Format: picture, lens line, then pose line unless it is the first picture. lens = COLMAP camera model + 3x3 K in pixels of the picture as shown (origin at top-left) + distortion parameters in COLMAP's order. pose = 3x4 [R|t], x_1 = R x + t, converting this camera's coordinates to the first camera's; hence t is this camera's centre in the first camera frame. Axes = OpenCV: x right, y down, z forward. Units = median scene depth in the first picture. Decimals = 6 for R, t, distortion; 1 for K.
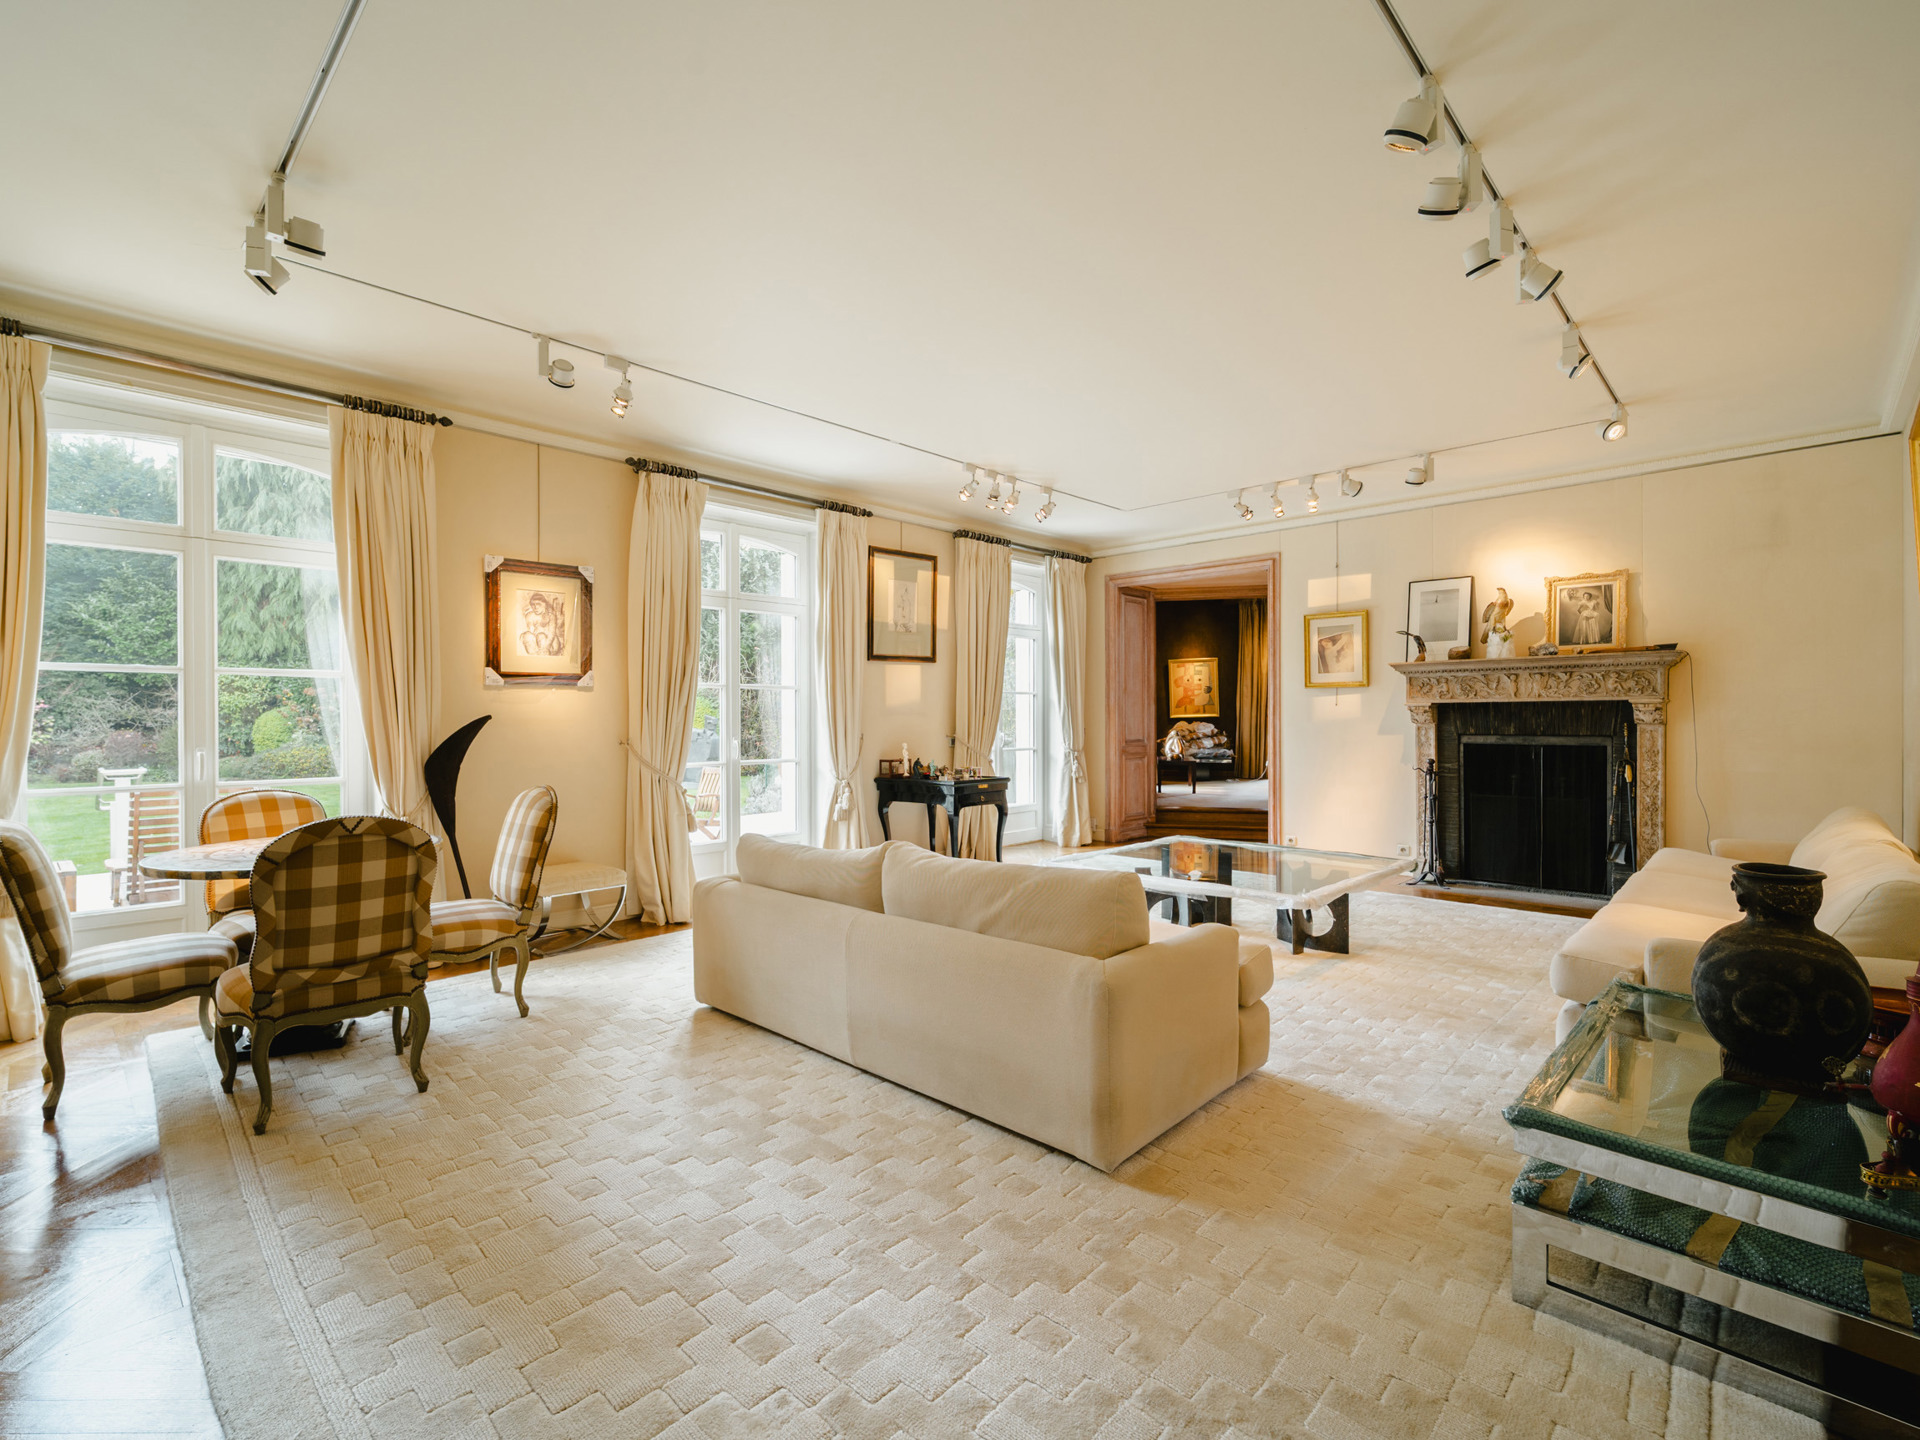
lens RADIAL K [[866.7, 0, 993.3], [0, 866.7, 723.8], [0, 0, 1]] dist [-0.001177, -0.000616]
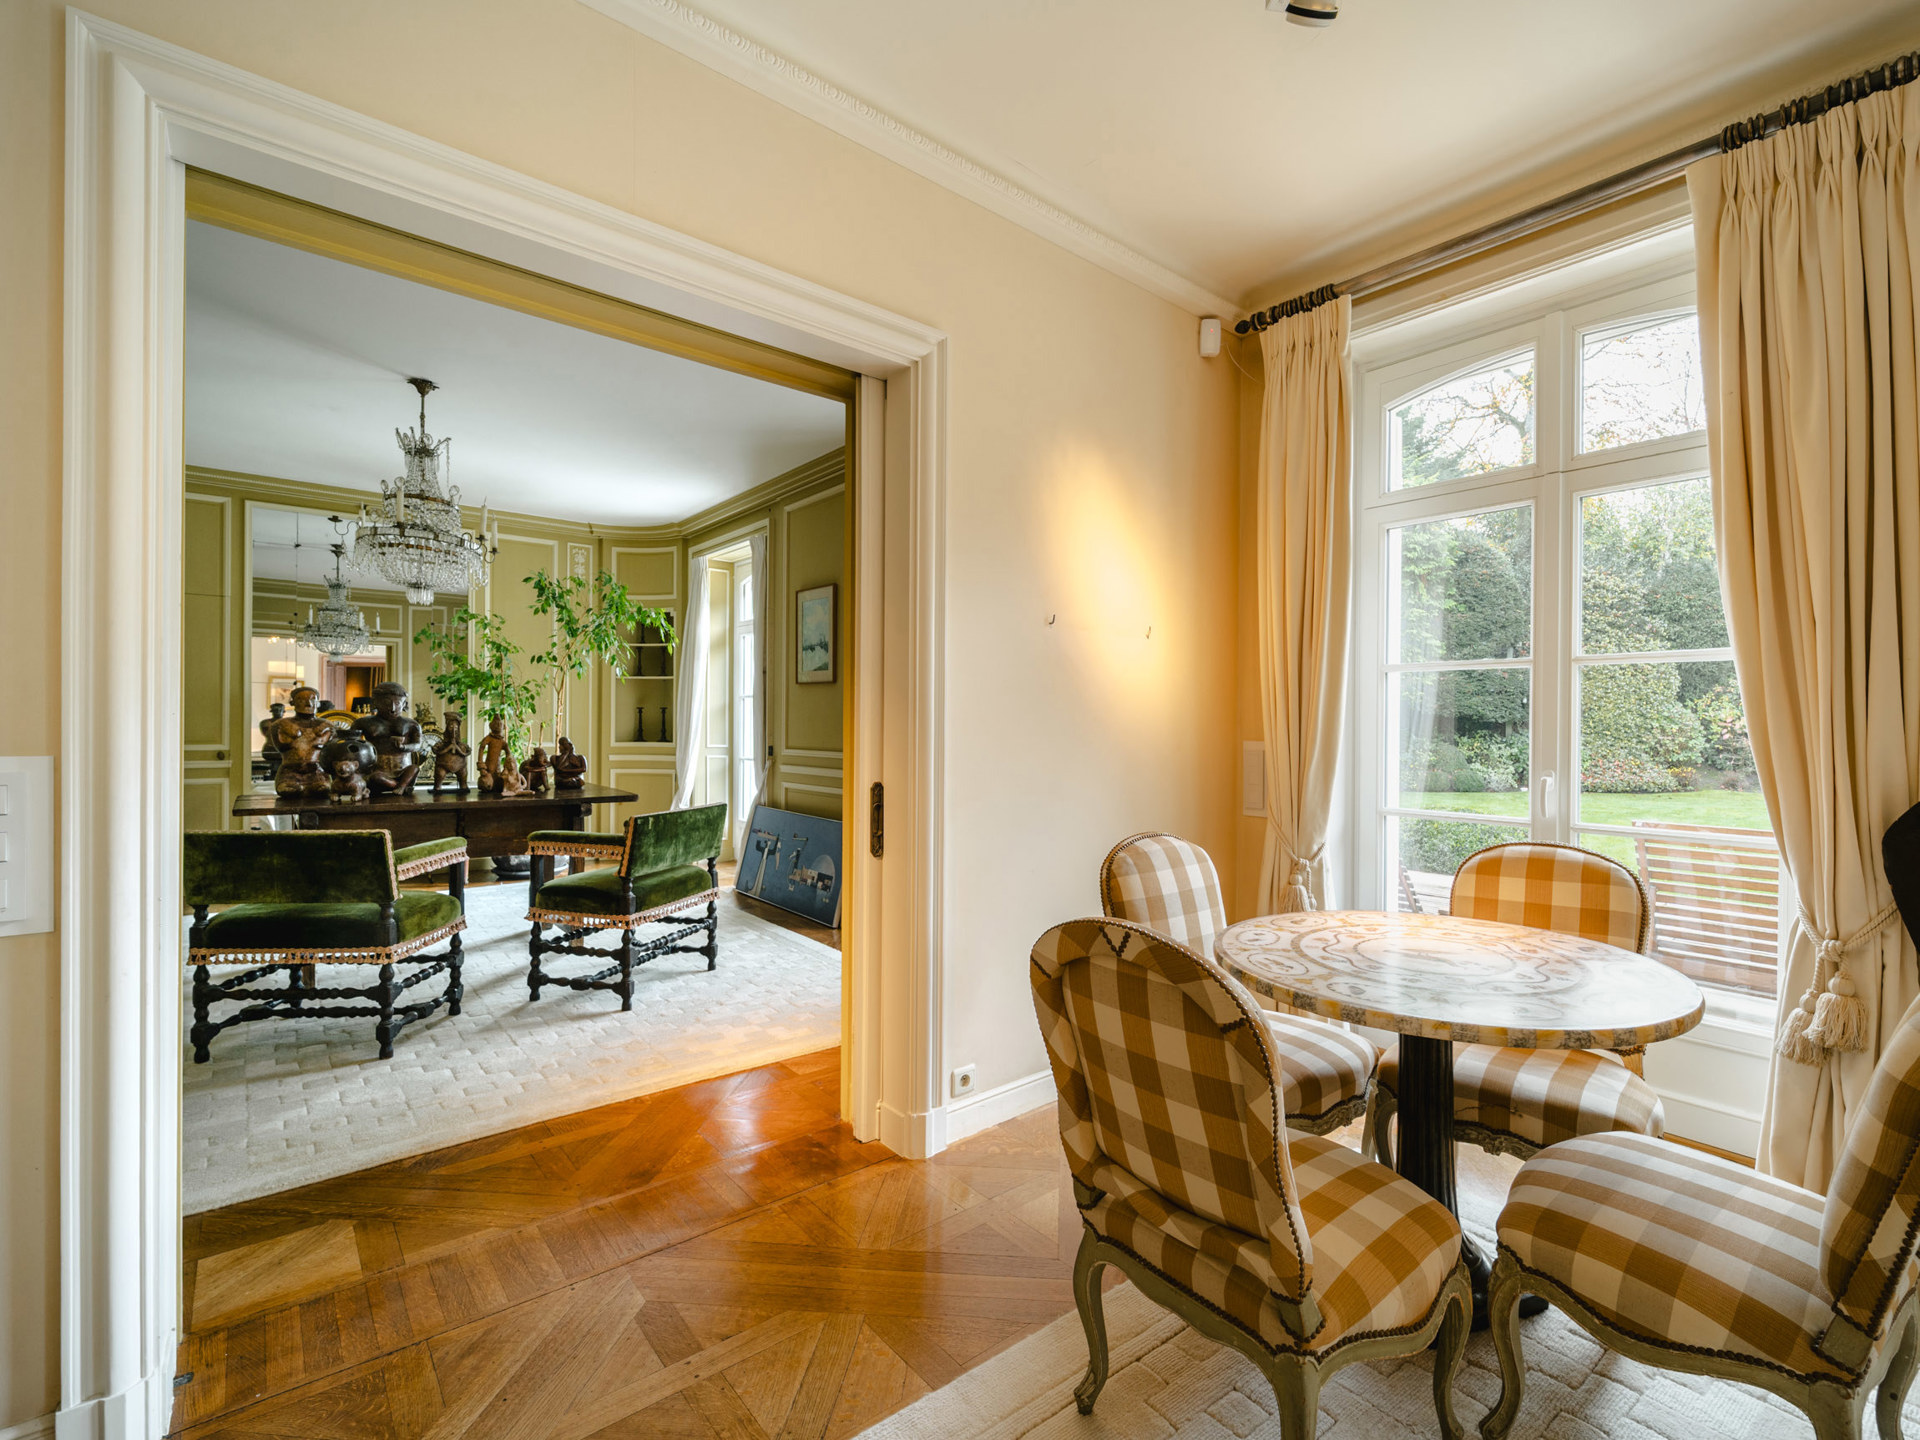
lens RADIAL K [[866.7, 0, 993.3], [0, 866.7, 723.8], [0, 0, 1]] dist [-0.001177, -0.000616]
pose [[-0.137078, 0.008786, -0.990521, -0.224000], [-0.024308, 0.999630, 0.012231, -0.011437], [0.990262, 0.025754, -0.136814, 0.940321]]
